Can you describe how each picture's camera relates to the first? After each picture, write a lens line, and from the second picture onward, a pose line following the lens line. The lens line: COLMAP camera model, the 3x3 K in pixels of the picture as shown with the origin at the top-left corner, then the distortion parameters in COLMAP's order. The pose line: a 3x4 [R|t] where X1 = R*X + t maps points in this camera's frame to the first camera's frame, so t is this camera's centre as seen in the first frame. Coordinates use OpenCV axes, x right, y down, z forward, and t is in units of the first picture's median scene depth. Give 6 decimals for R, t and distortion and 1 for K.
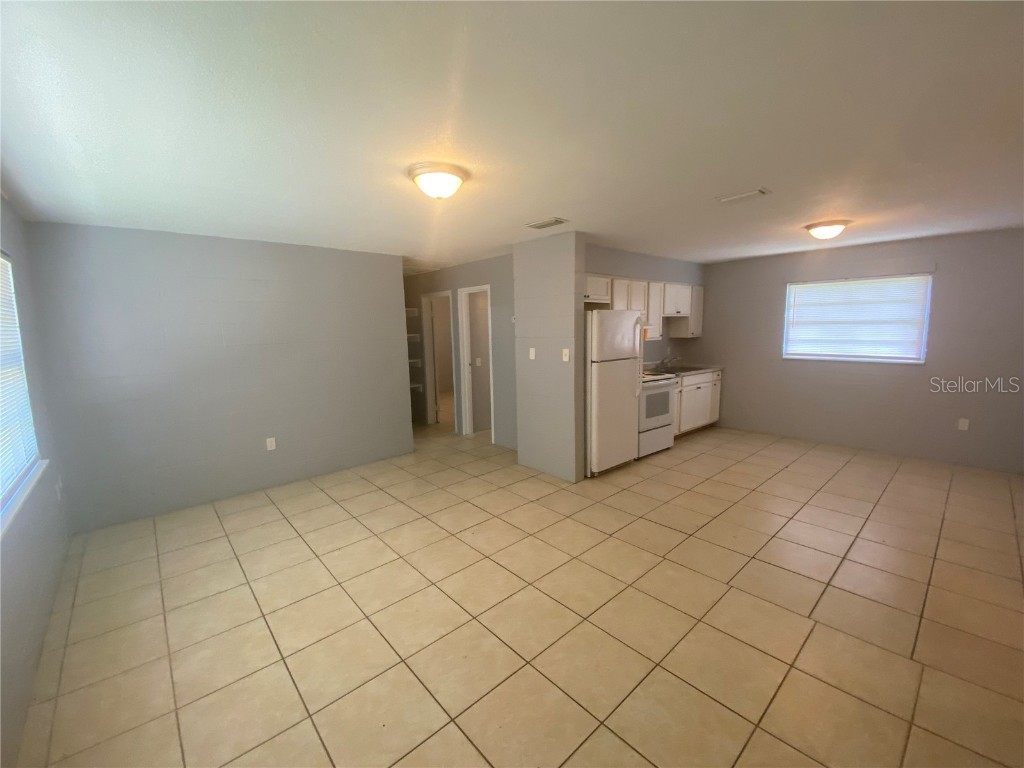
lens RADIAL K [[421.3, 0, 512.2], [0, 421.3, 380.1], [0, 0, 1]] dist [-0.003525, -0.001118]
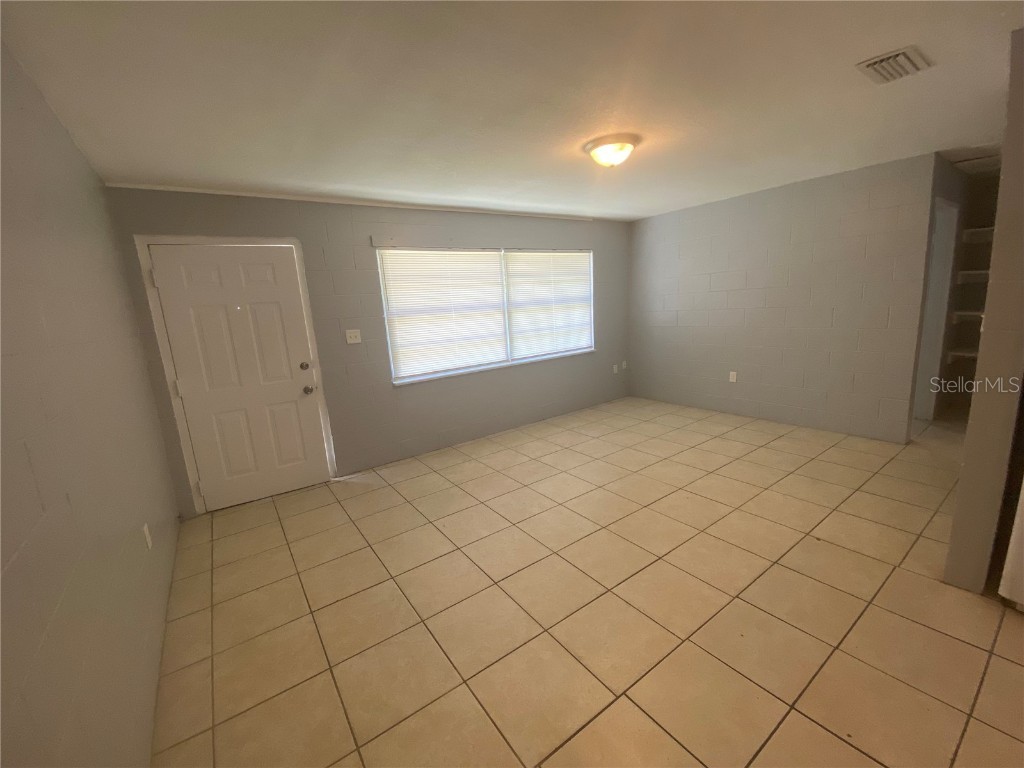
lens RADIAL K [[421.3, 0, 510.3], [0, 421.3, 380.6], [0, 0, 1]] dist [-0.003525, -0.001118]
pose [[-0.121201, 0.220342, -0.967864, 0.710202], [-0.058795, 0.971746, 0.228588, -0.077236], [0.990885, 0.084611, -0.104822, 0.583288]]
